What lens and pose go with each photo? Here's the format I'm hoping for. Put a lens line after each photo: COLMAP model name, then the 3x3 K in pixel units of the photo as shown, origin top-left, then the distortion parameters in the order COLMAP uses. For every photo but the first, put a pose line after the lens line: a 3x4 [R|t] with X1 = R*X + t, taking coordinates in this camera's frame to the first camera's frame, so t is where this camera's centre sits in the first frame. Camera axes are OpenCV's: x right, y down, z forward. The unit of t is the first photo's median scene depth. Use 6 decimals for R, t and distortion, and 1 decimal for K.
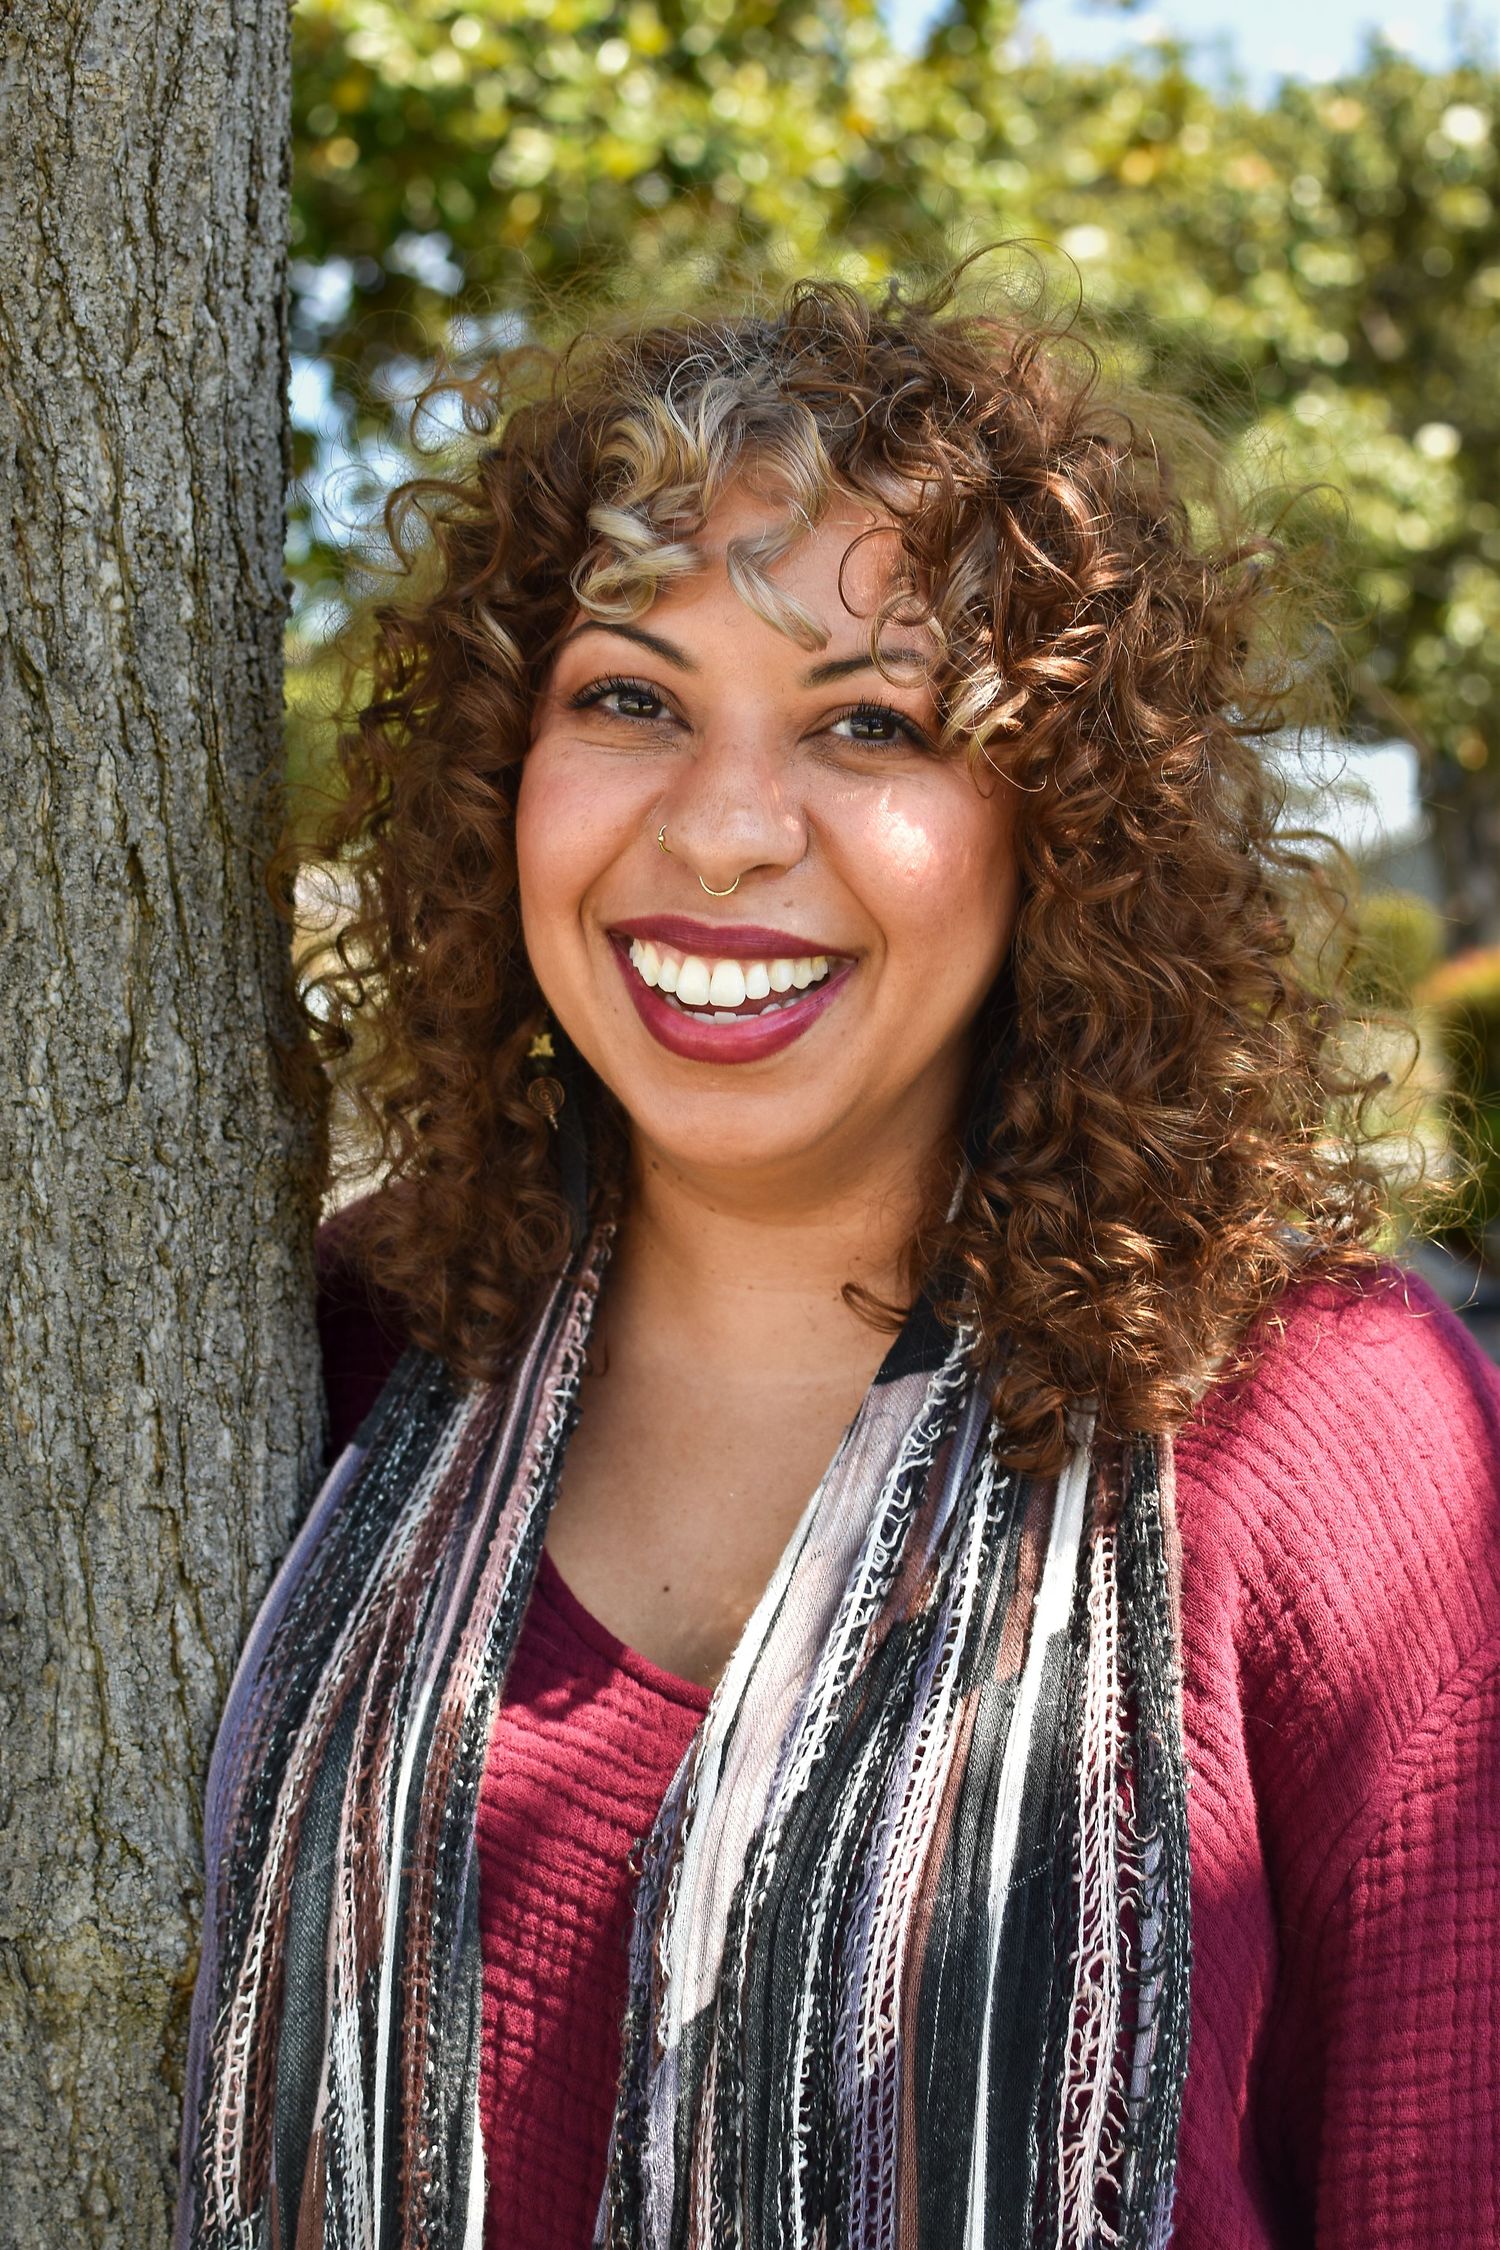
lens RADIAL K [[3477.6, 0, 745.9], [0, 3477.6, 1083.8], [0, 0, 1]] dist [-0.196802, 0.164867]
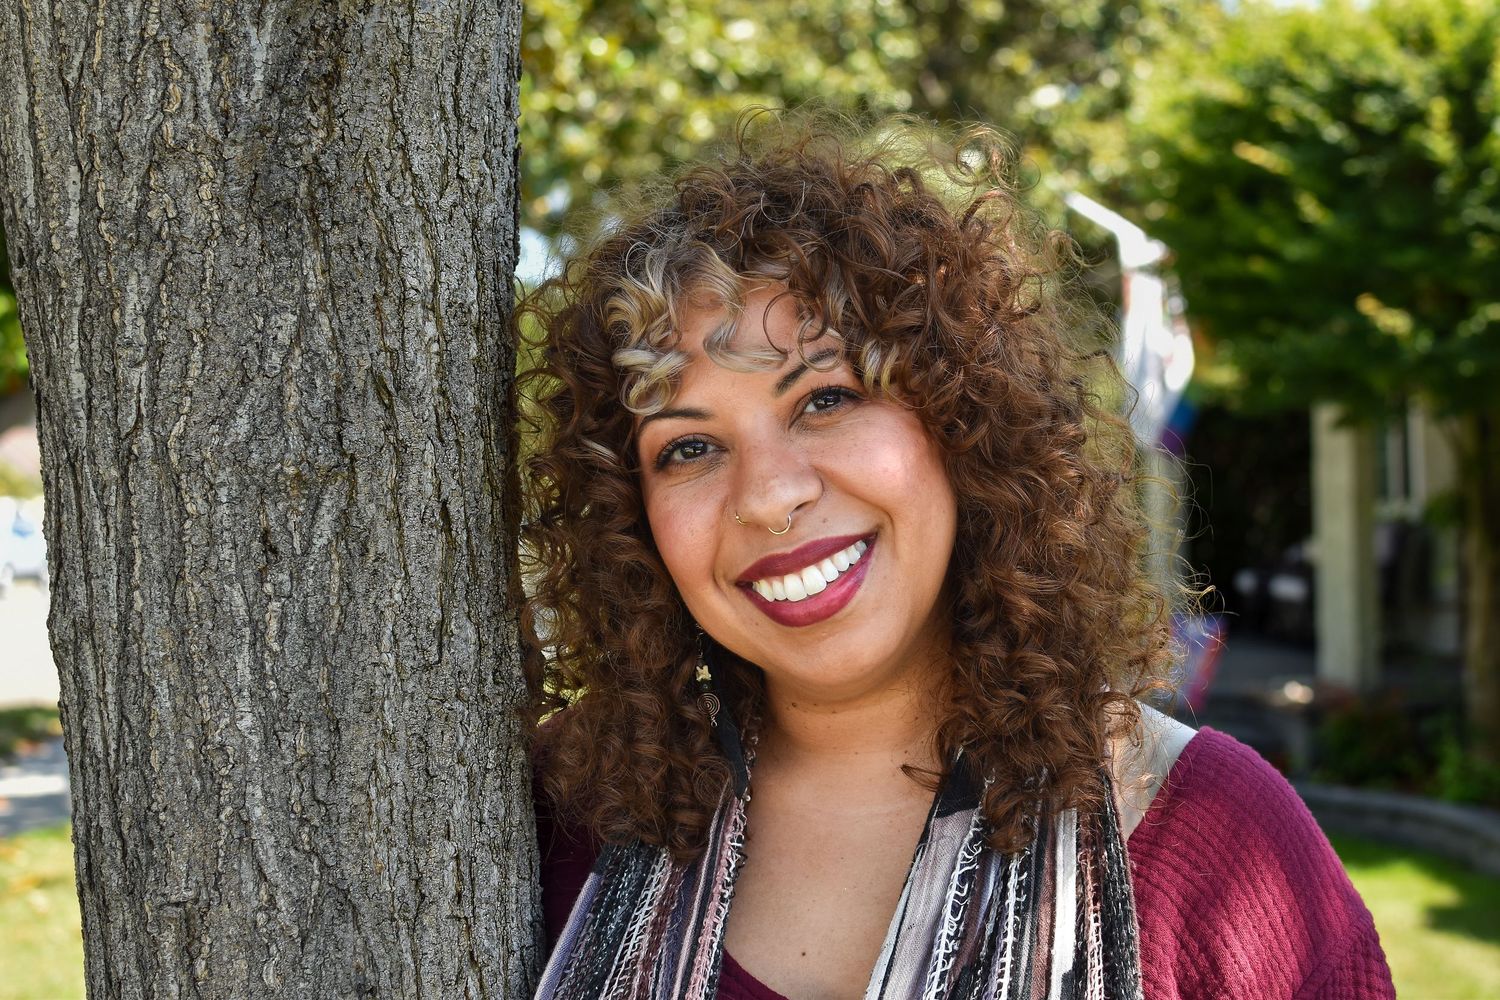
lens RADIAL K [[2318.4, 0, 751.8], [0, 2318.4, 478.3], [0, 0, 1]] dist [-0.196802, 0.164867]
pose [[0.994010, 0.000778, 0.109287, -0.153378], [0.004031, 0.999033, -0.043776, -0.032088], [-0.109215, 0.043954, 0.993046, -0.071246]]
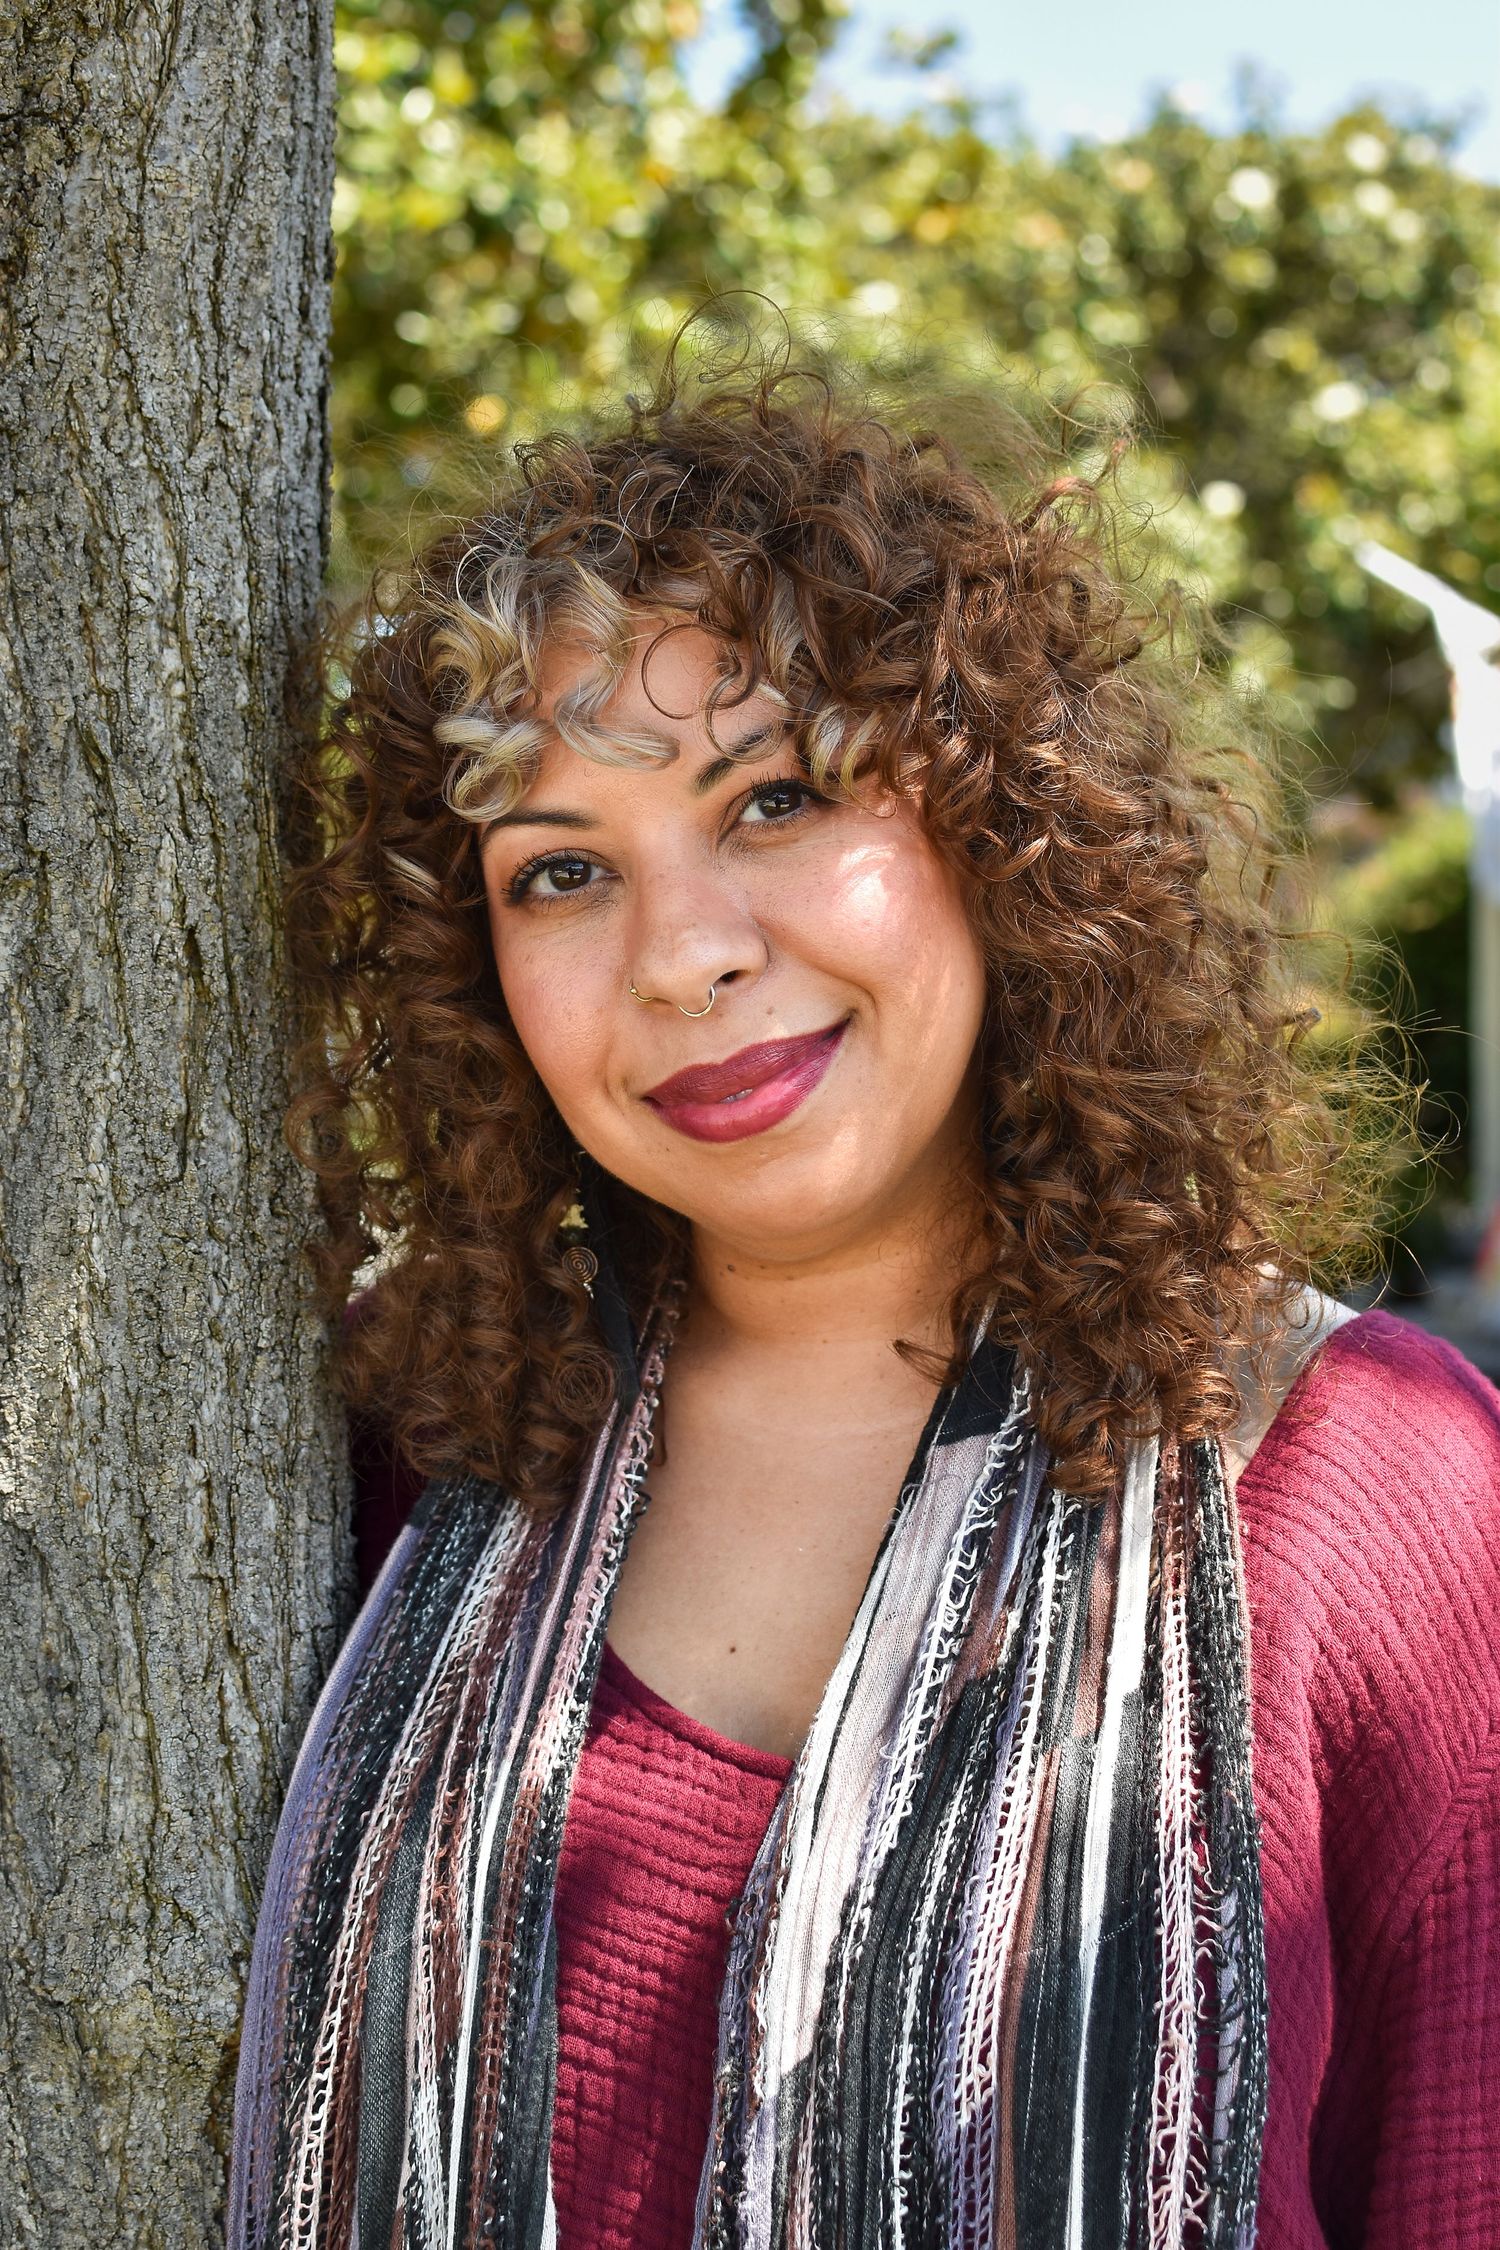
lens RADIAL K [[3477.6, 0, 745.9], [0, 3477.6, 1083.8], [0, 0, 1]] dist [-0.196802, 0.164867]
pose [[0.997775, 0.008021, 0.066186, -0.081526], [-0.007133, 0.999881, -0.013643, -0.010090], [-0.066288, 0.013140, 0.997714, -0.028480]]
